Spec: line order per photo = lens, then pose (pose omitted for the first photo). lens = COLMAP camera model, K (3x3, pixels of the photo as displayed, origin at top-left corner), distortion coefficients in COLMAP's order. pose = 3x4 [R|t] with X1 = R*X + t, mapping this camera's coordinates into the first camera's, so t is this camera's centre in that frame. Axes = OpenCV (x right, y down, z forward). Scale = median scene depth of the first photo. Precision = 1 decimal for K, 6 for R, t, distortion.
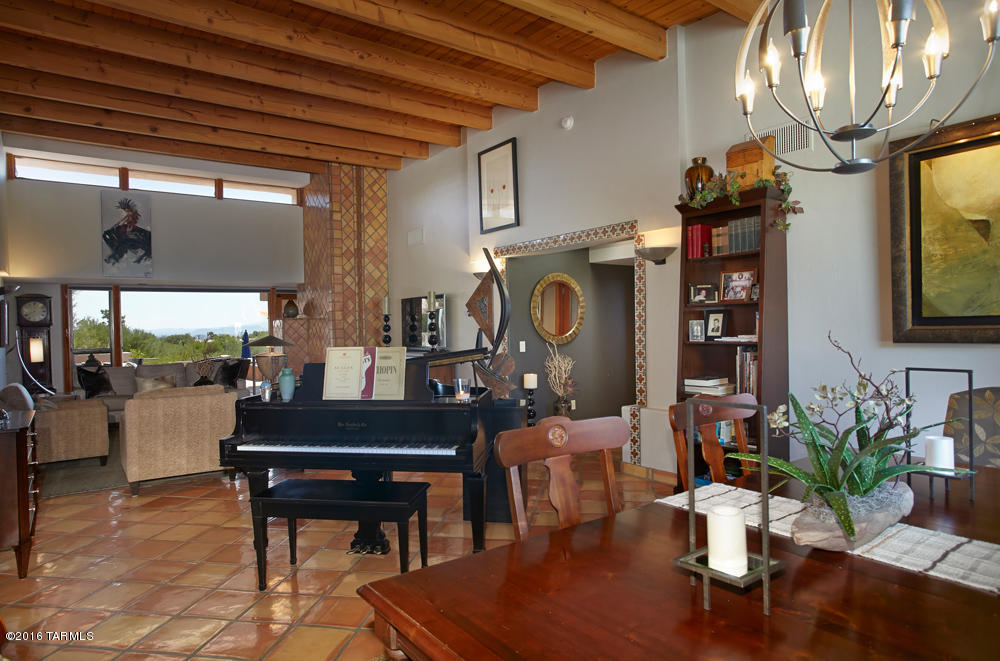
lens RADIAL K [[652.6, 0, 495.3], [0, 652.6, 328.0], [0, 0, 1]] dist [-0.000478, 0.002895]
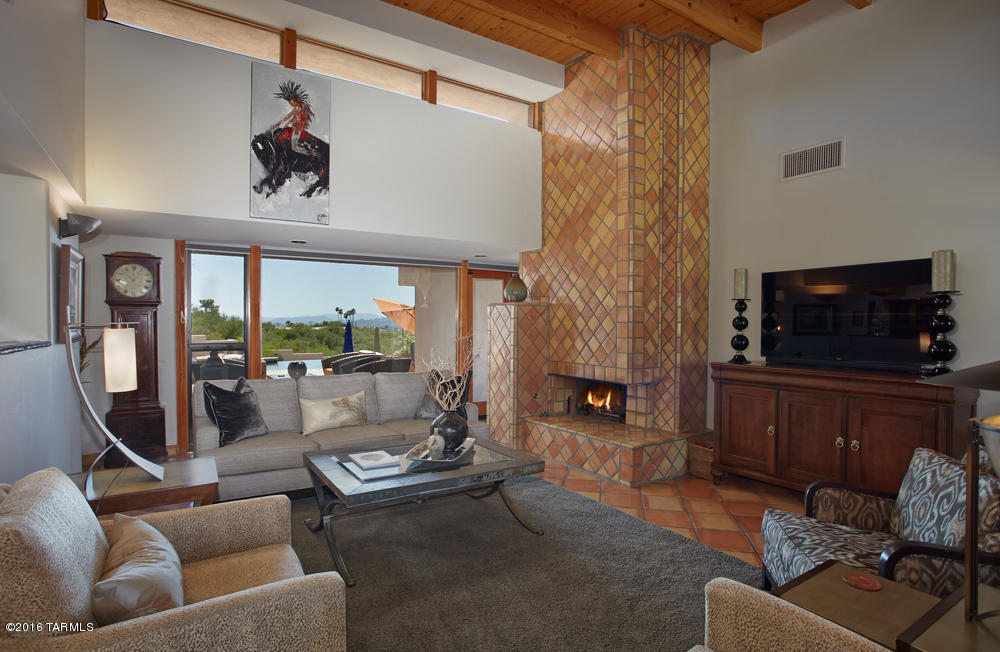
lens RADIAL K [[521.4, 0, 500.8], [0, 521.4, 328.2], [0, 0, 1]] dist [-0.034282, 0.005077]
pose [[0.999402, 0.026237, -0.022504, -0.349503], [-0.026096, 0.999638, 0.006542, 0.007078], [0.022667, -0.005950, 0.999725, 0.526862]]
